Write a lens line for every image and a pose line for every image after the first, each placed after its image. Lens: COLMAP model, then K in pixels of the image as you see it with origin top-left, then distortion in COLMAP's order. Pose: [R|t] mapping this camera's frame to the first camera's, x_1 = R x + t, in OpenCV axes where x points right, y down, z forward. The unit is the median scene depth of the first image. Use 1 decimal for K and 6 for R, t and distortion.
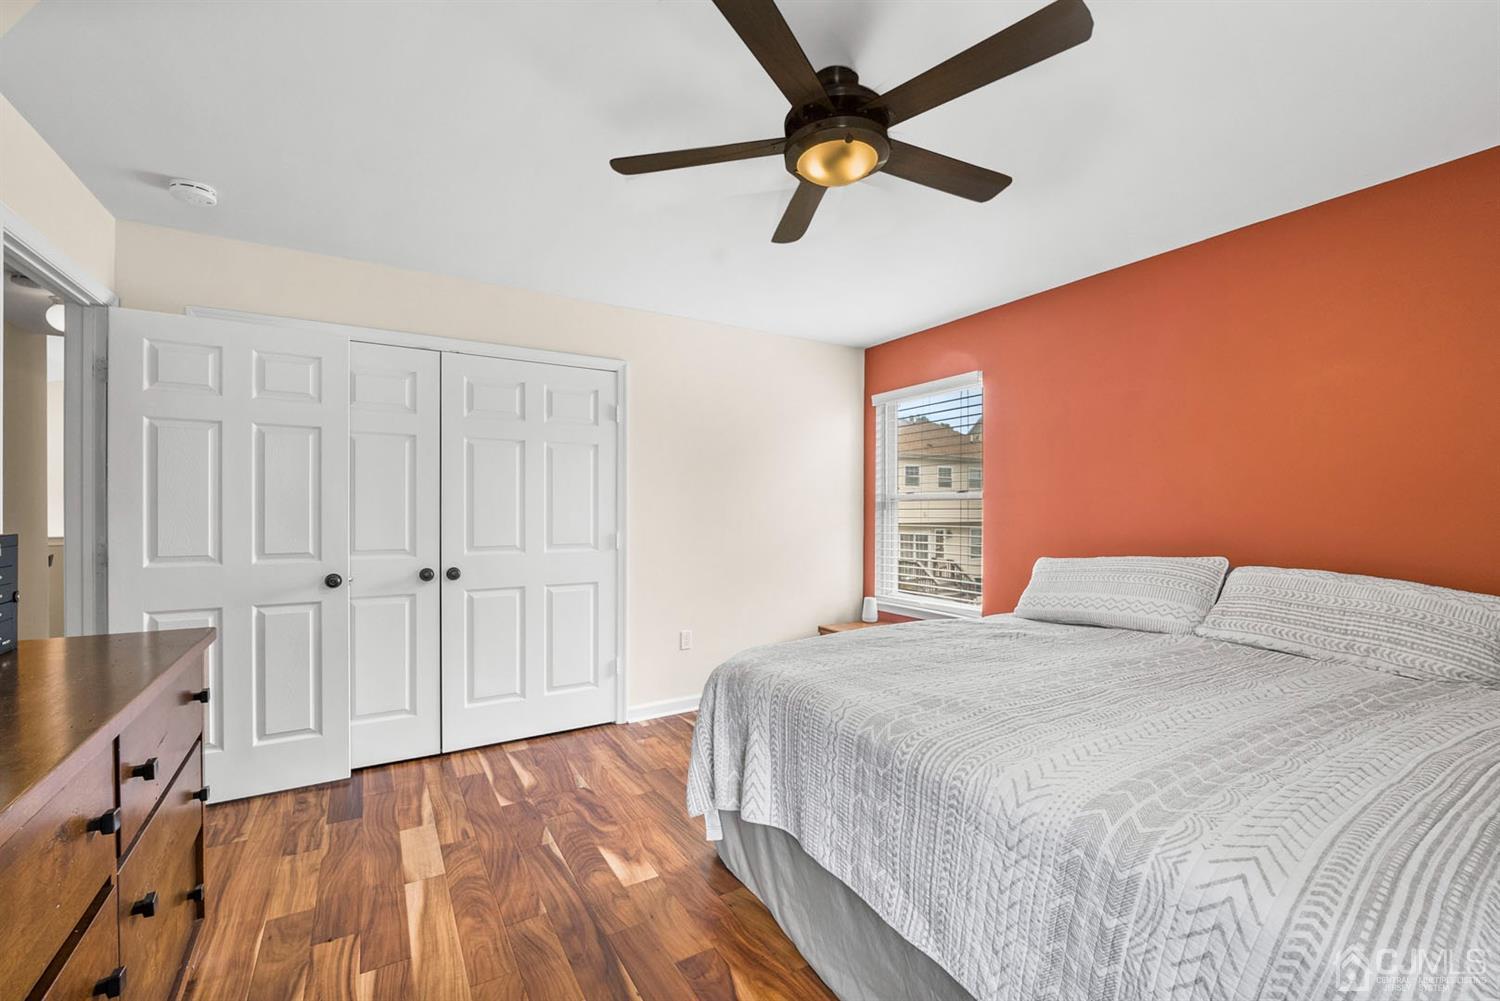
lens RADIAL K [[628.8, 0, 747.1], [0, 628.8, 505.5], [0, 0, 1]] dist [-0.009946, -0.000634]
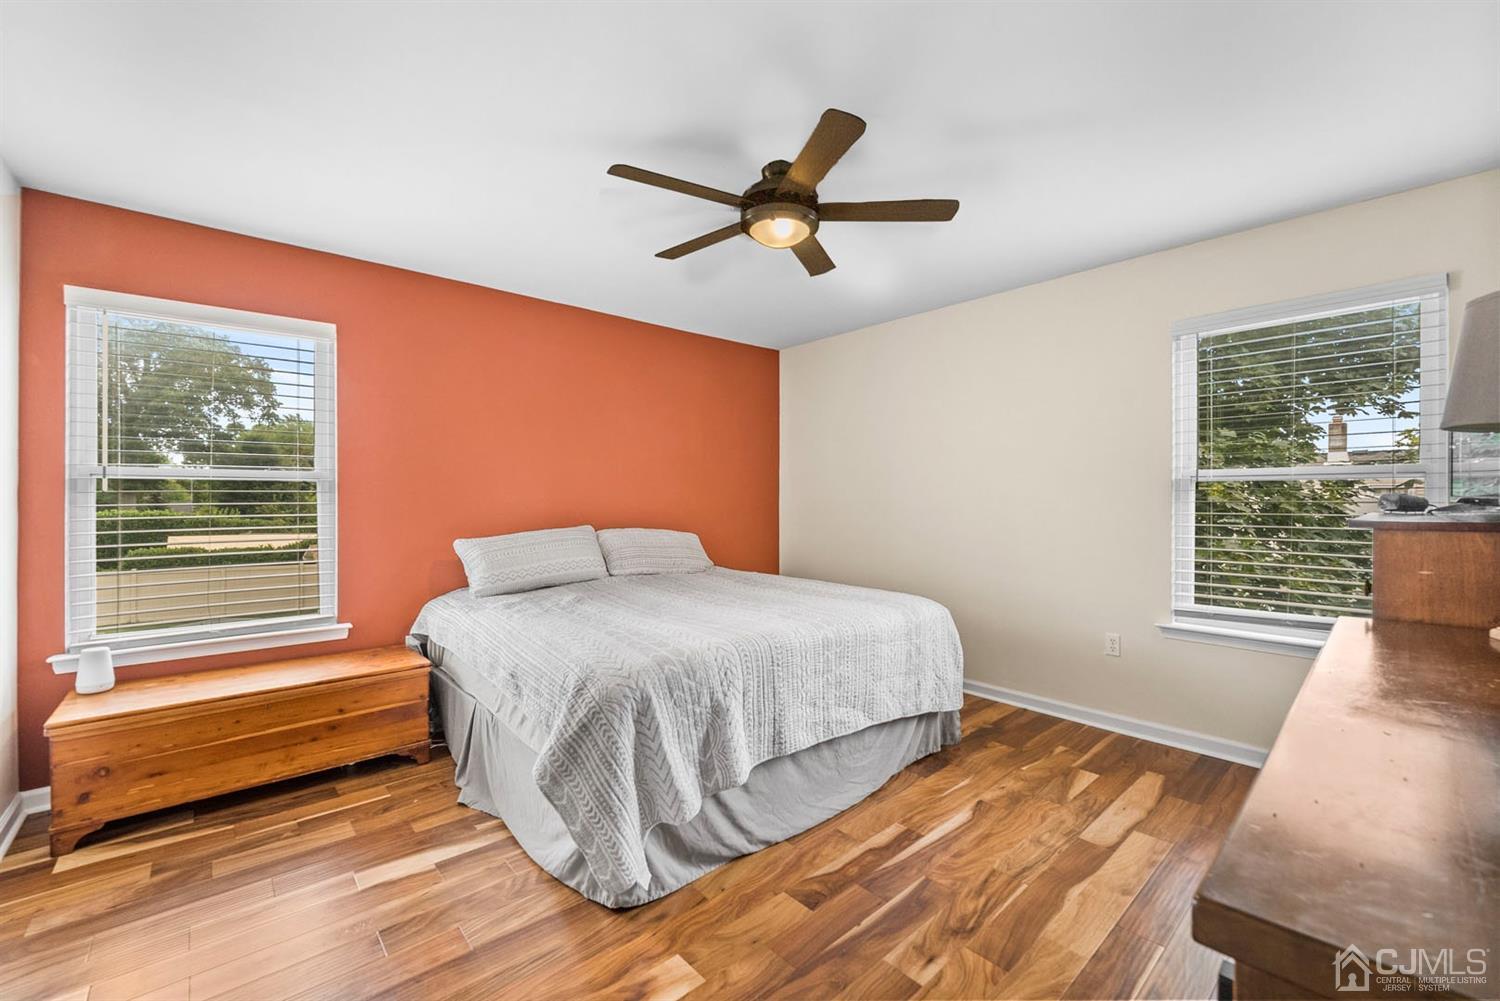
lens RADIAL K [[628.8, 0, 747.1], [0, 628.8, 505.5], [0, 0, 1]] dist [-0.009946, -0.000634]
pose [[-0.196877, -0.010887, 0.980368, -0.832449], [-0.002645, 0.999941, 0.010574, 0.018866], [-0.980425, -0.000512, -0.196894, 0.967400]]
